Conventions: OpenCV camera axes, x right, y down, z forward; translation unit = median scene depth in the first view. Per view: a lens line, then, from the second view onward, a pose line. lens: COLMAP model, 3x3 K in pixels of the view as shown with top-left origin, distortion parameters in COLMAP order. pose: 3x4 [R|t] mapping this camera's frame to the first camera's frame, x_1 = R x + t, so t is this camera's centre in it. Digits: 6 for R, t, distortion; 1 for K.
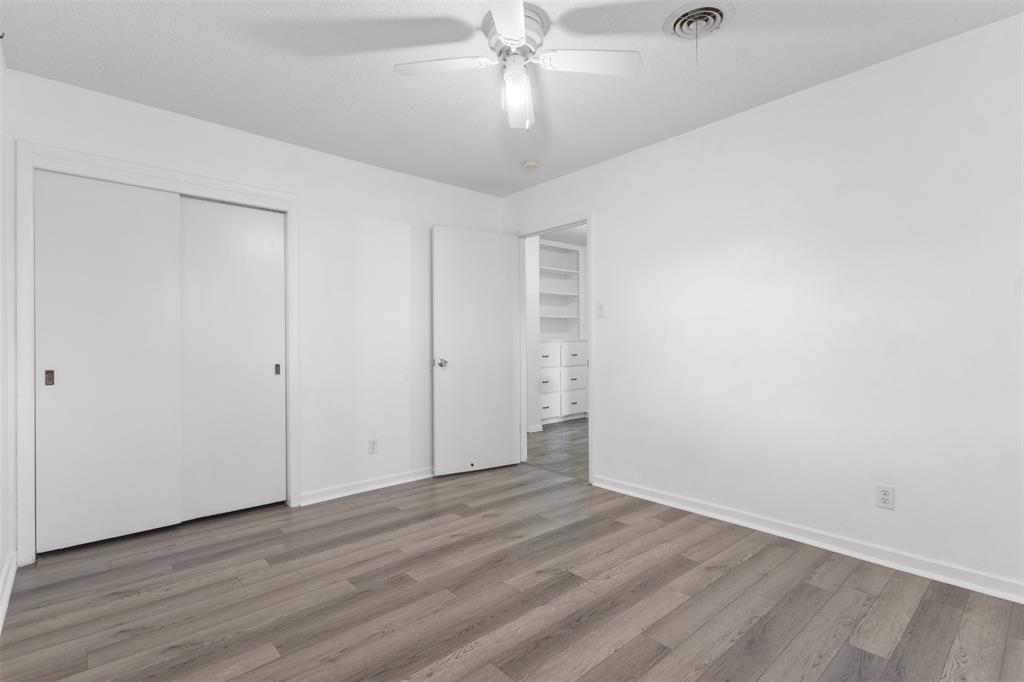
lens RADIAL K [[466.7, 0, 508.9], [0, 466.7, 340.9], [0, 0, 1]] dist [0.000246, 0.000727]
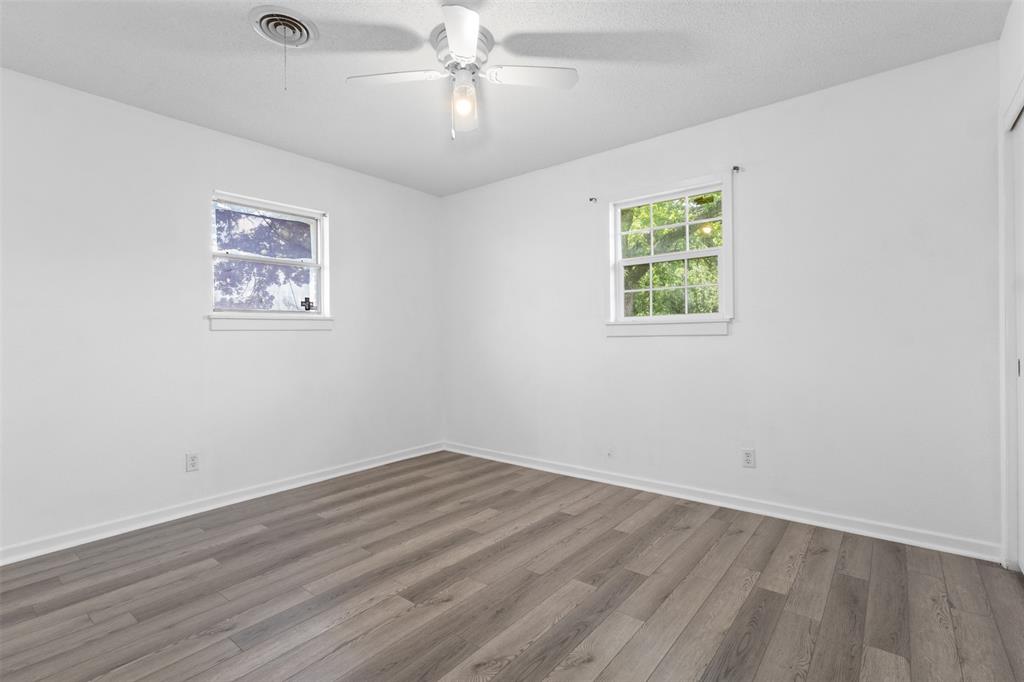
lens RADIAL K [[466.7, 0, 508.9], [0, 466.7, 340.9], [0, 0, 1]] dist [0.000246, 0.000727]
pose [[-0.986390, 0.017201, -0.163522, 0.091283], [0.016110, 0.999838, 0.007991, 0.006591], [0.163633, 0.005248, -0.986507, 1.940439]]
